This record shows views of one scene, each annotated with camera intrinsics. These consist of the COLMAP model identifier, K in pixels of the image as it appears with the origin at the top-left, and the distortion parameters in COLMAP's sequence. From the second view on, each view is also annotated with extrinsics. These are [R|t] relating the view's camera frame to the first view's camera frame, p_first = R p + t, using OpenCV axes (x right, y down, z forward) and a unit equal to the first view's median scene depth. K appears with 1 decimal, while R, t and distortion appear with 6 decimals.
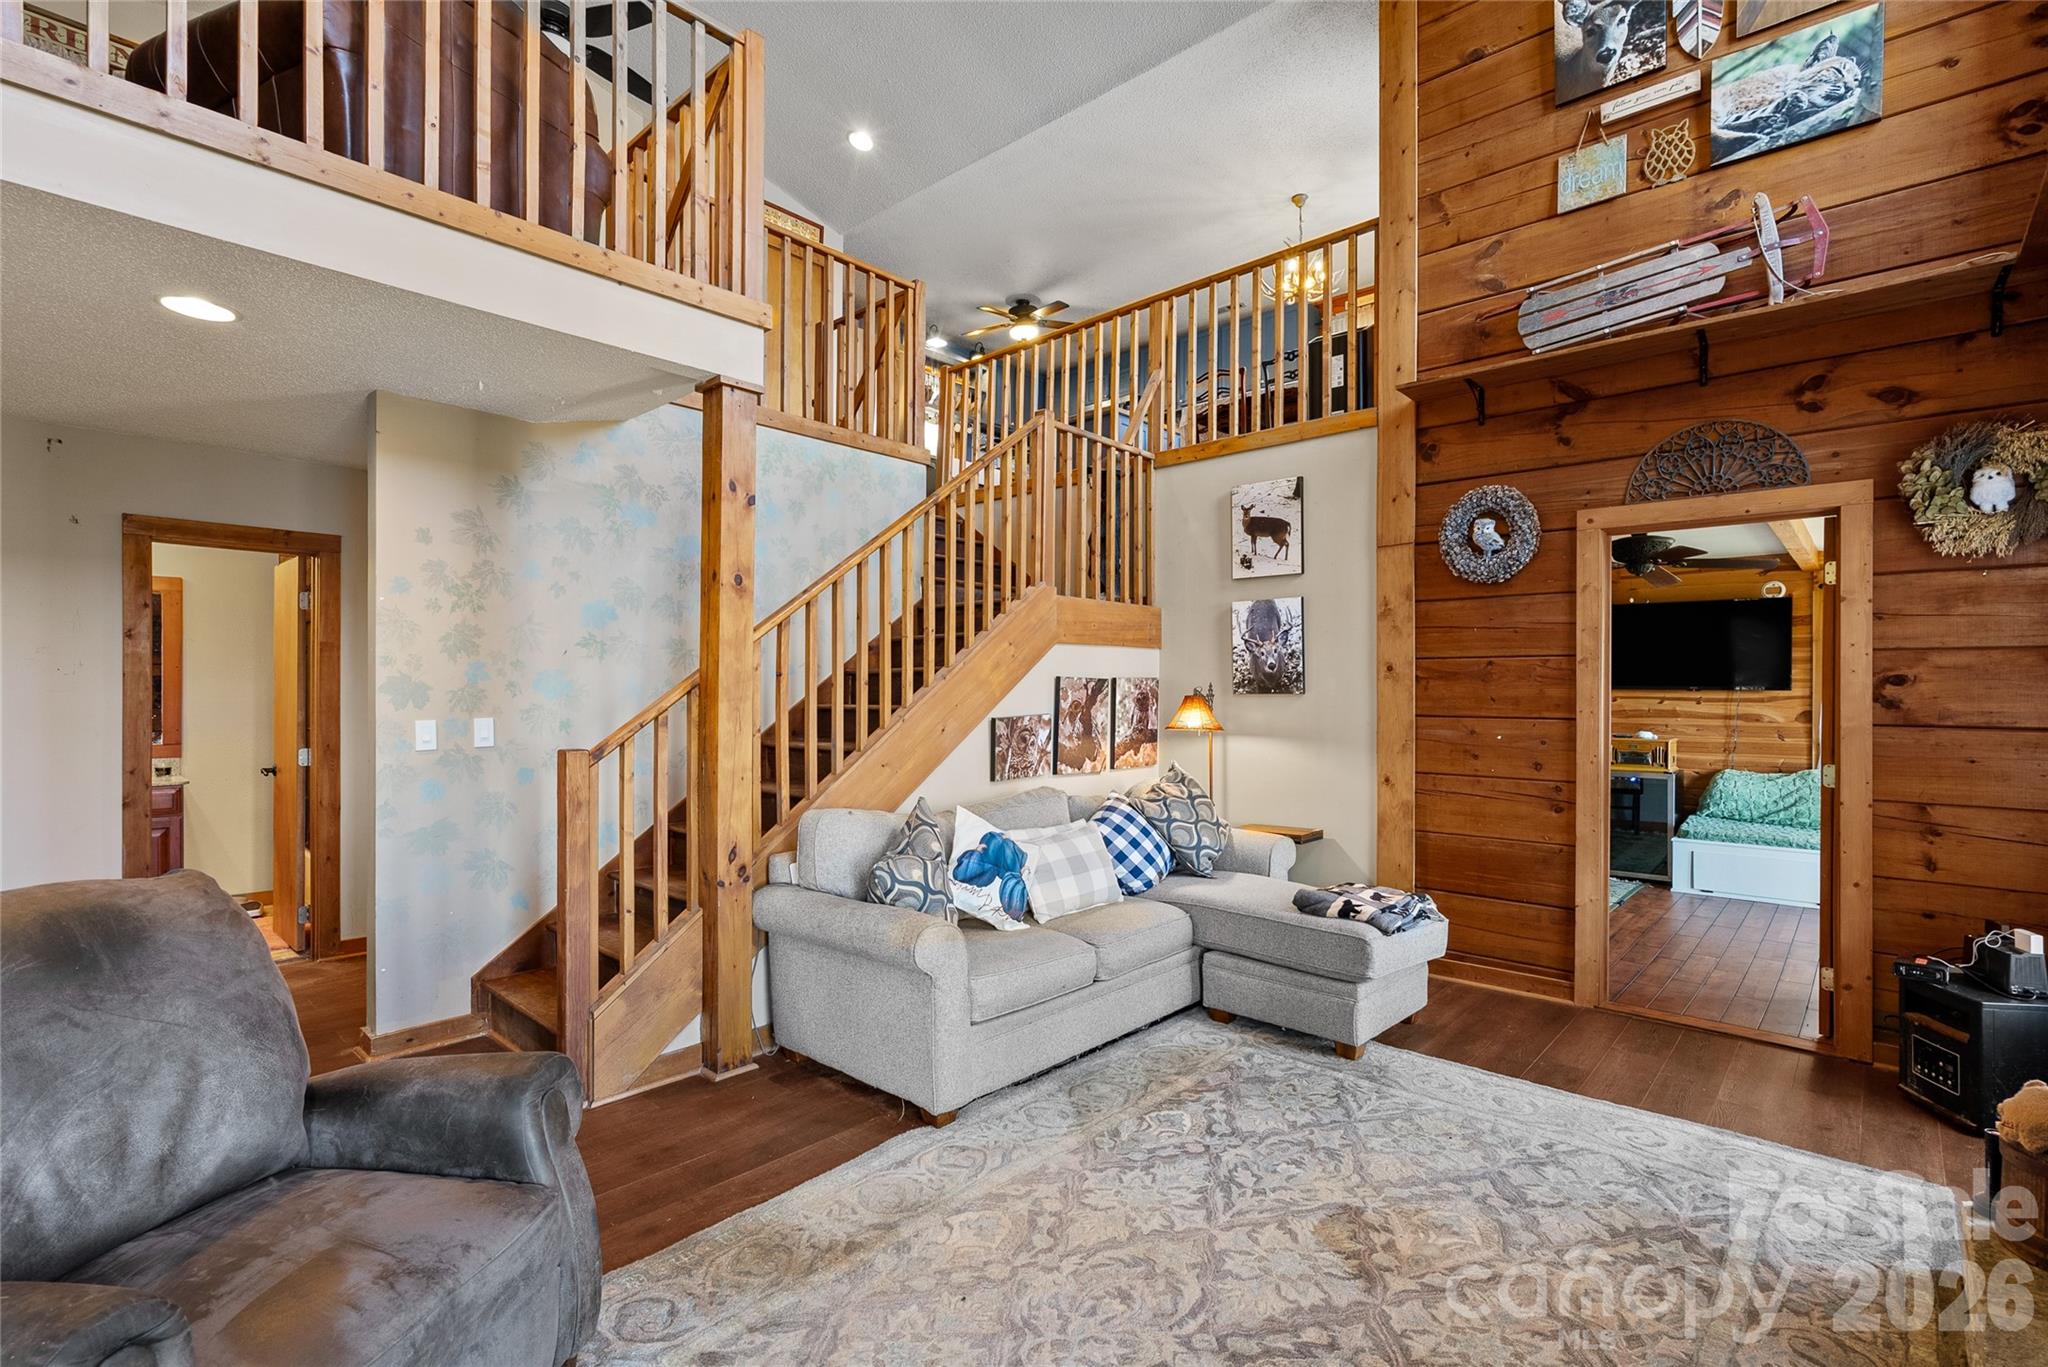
lens RADIAL K [[942.0, 0, 1021.8], [0, 942.0, 695.8], [0, 0, 1]] dist [-0.003064, 0.000918]
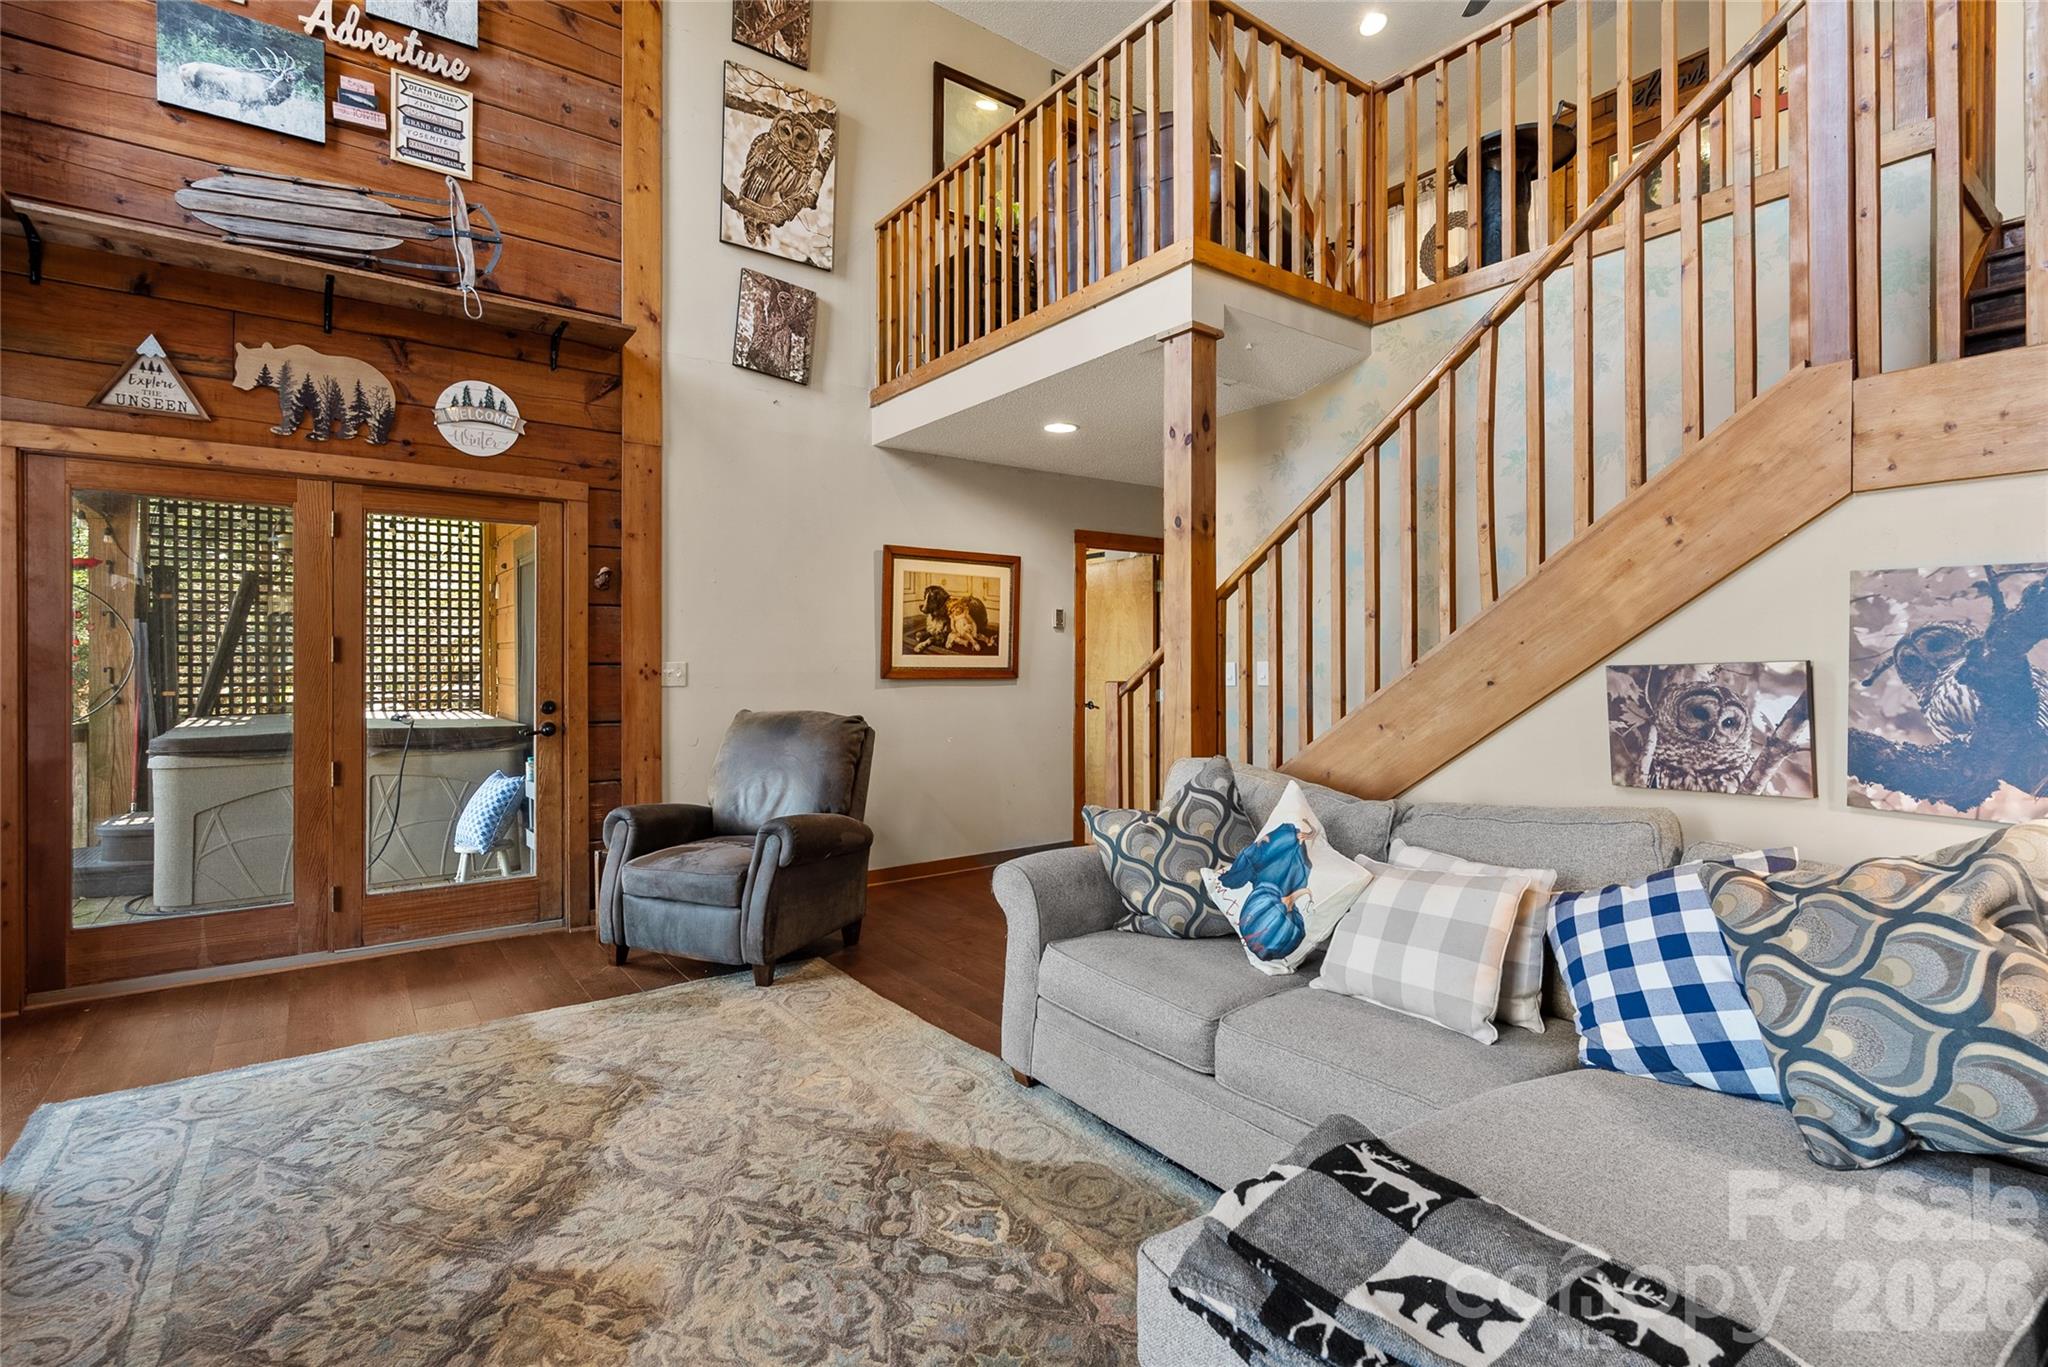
lens RADIAL K [[952.6, 0, 1039.9], [0, 952.6, 660.1], [0, 0, 1]] dist [-0.007371, 0.004918]
pose [[-0.180901, -0.004518, -0.983491, 0.892464], [-0.000123, 0.999990, -0.004572, 0.035827], [0.983501, -0.000706, -0.180900, 1.237506]]
